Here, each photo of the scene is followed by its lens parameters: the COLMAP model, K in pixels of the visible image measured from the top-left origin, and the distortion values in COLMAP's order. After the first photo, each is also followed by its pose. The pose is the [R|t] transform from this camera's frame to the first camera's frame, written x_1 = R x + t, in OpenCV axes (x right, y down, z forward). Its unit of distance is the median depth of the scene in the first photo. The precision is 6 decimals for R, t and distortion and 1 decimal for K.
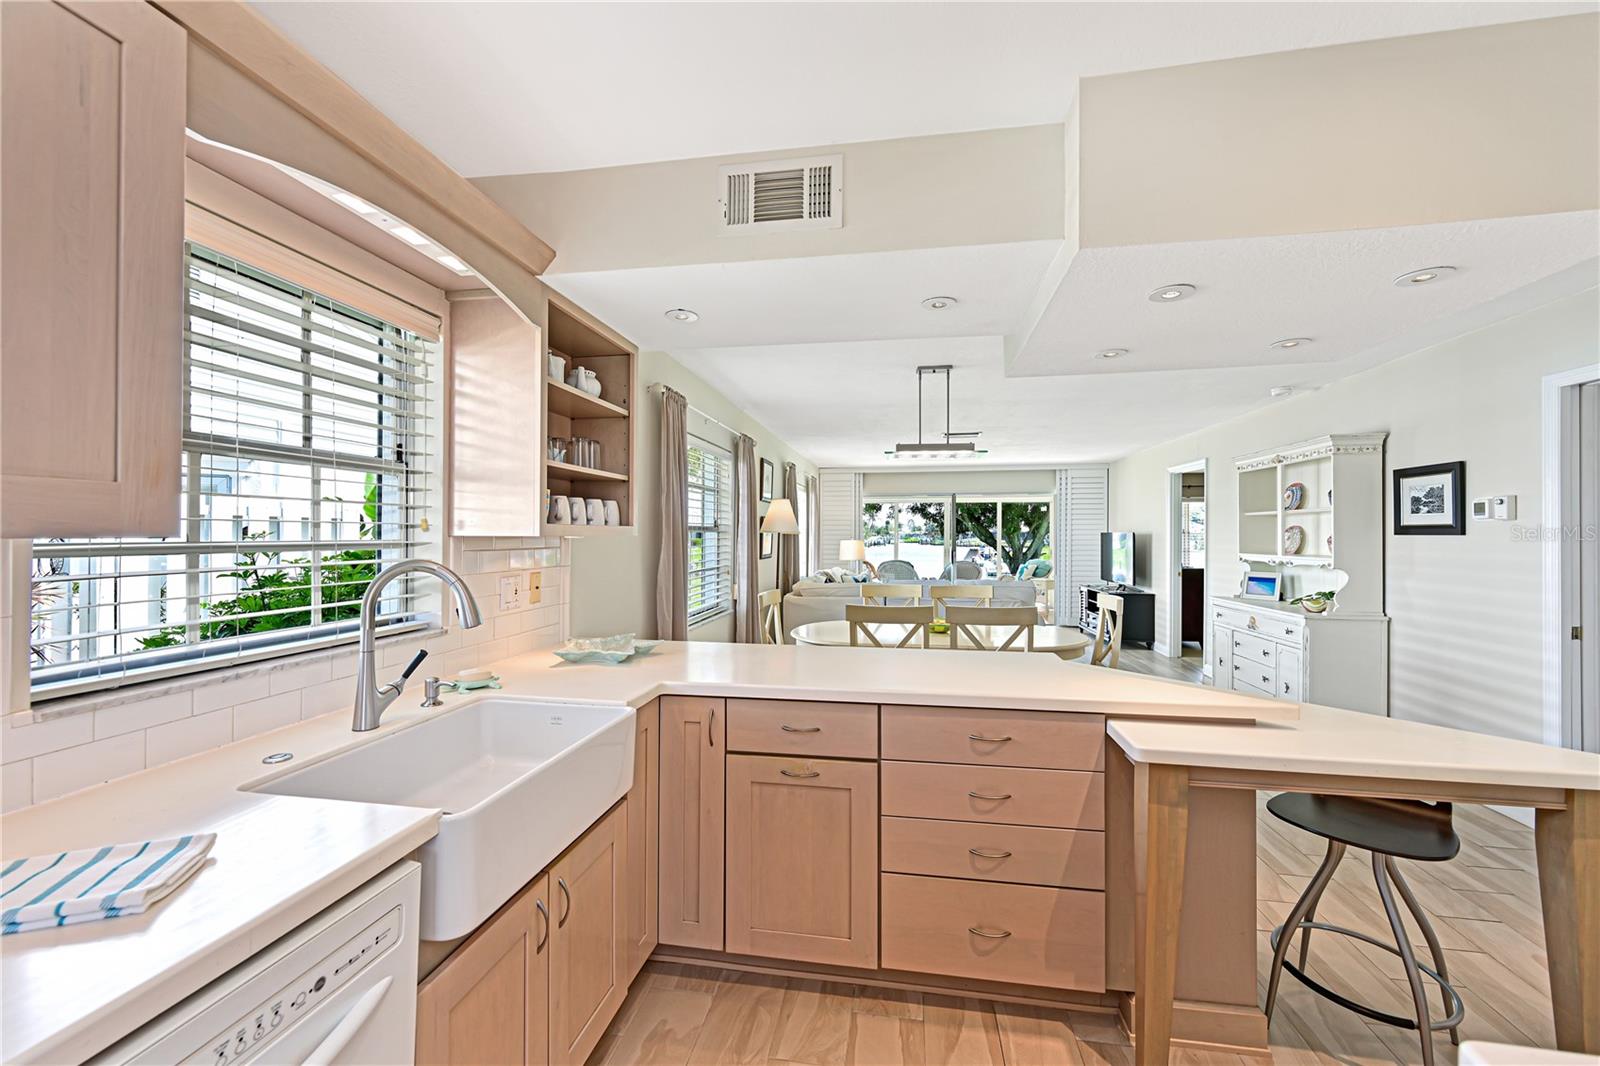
lens RADIAL K [[648.4, 0, 795.4], [0, 648.4, 533.5], [0, 0, 1]] dist [-0.001248, 0.000300]
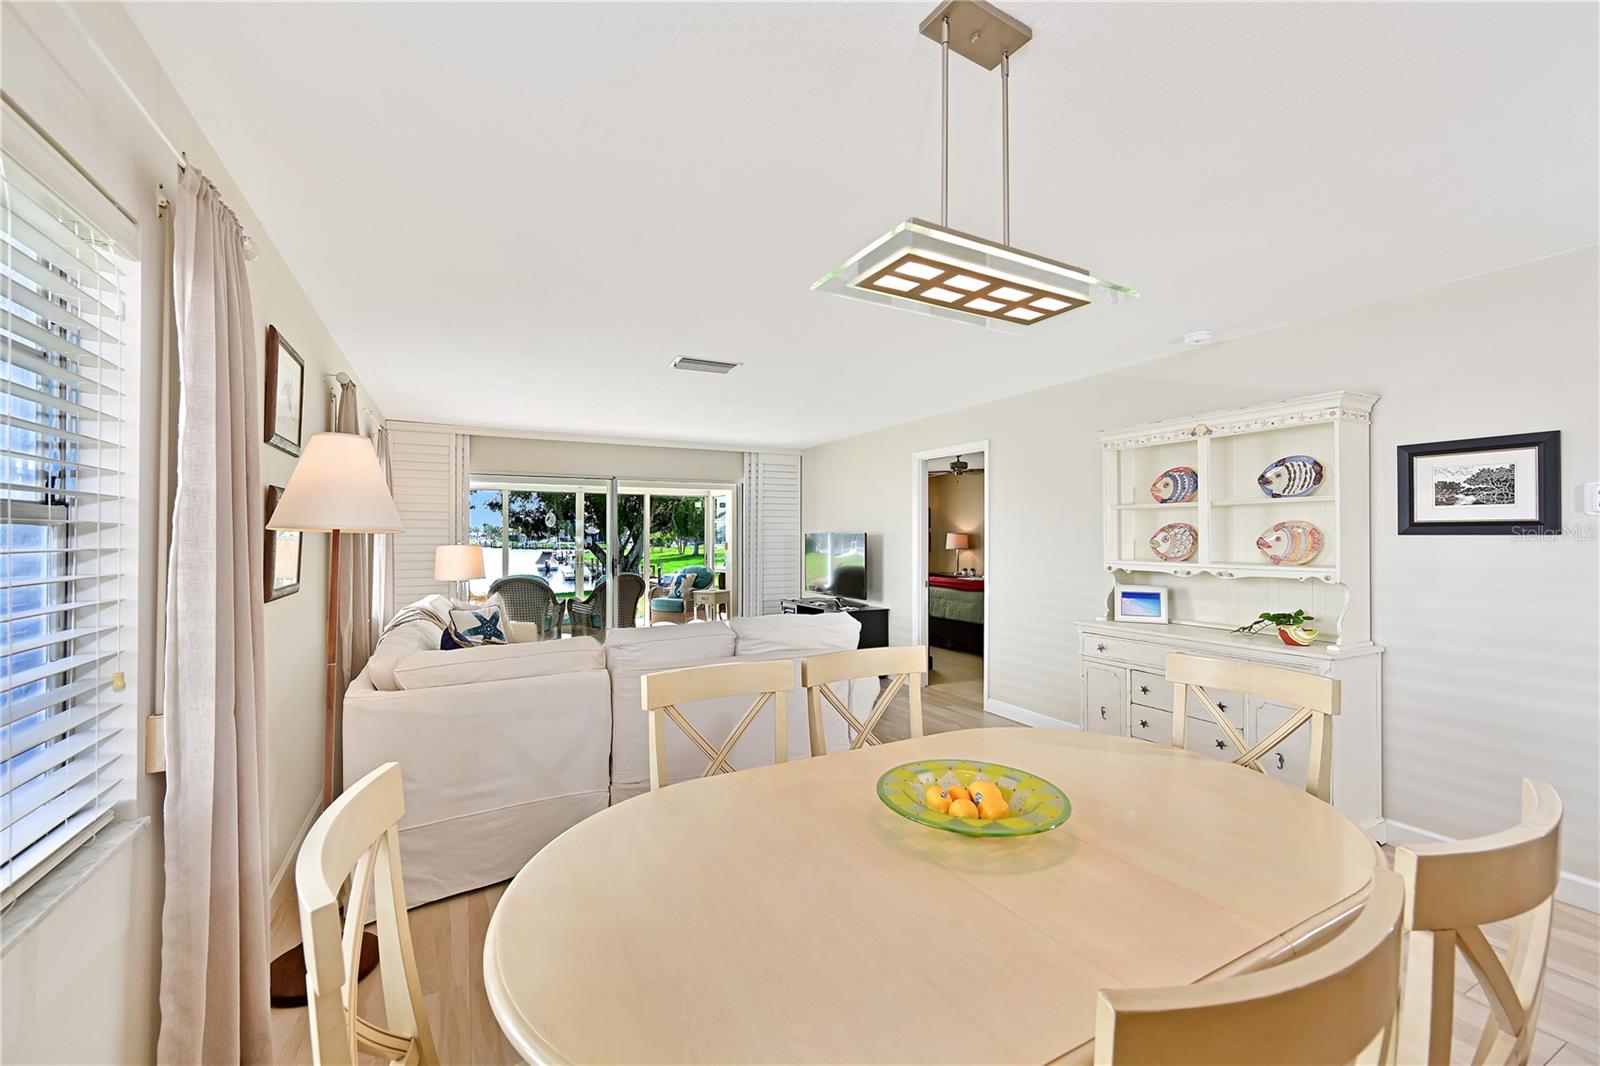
lens RADIAL K [[648.4, 0, 796.4], [0, 648.4, 536.8], [0, 0, 1]] dist [-0.001248, 0.000300]
pose [[0.796686, -0.002186, 0.604389, -0.061588], [0.000755, 0.999996, 0.002622, 0.002192], [-0.604392, -0.001633, 0.796685, 0.876875]]
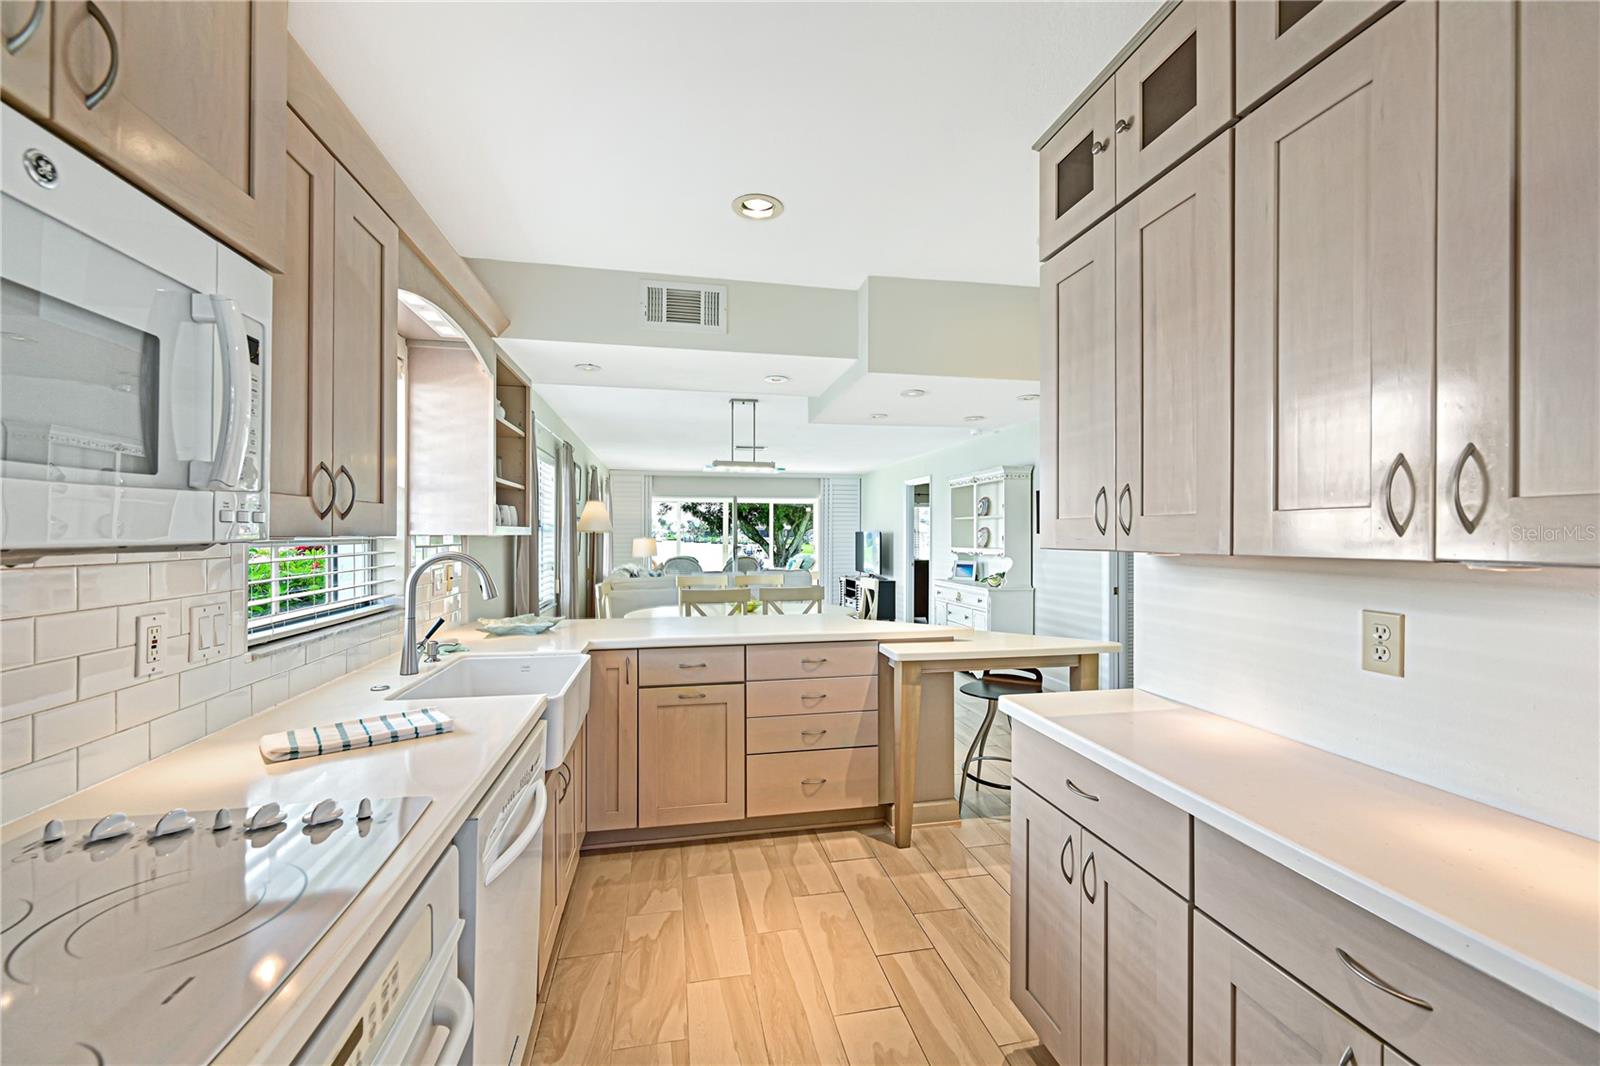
lens RADIAL K [[648.4, 0, 806.2], [0, 648.4, 529.8], [0, 0, 1]] dist [-0.001248, 0.000300]
pose [[0.930370, 0.002207, 0.366615, -0.142966], [-0.001357, 0.999996, -0.002578, -0.002111], [-0.366619, 0.001902, 0.930369, -0.226906]]
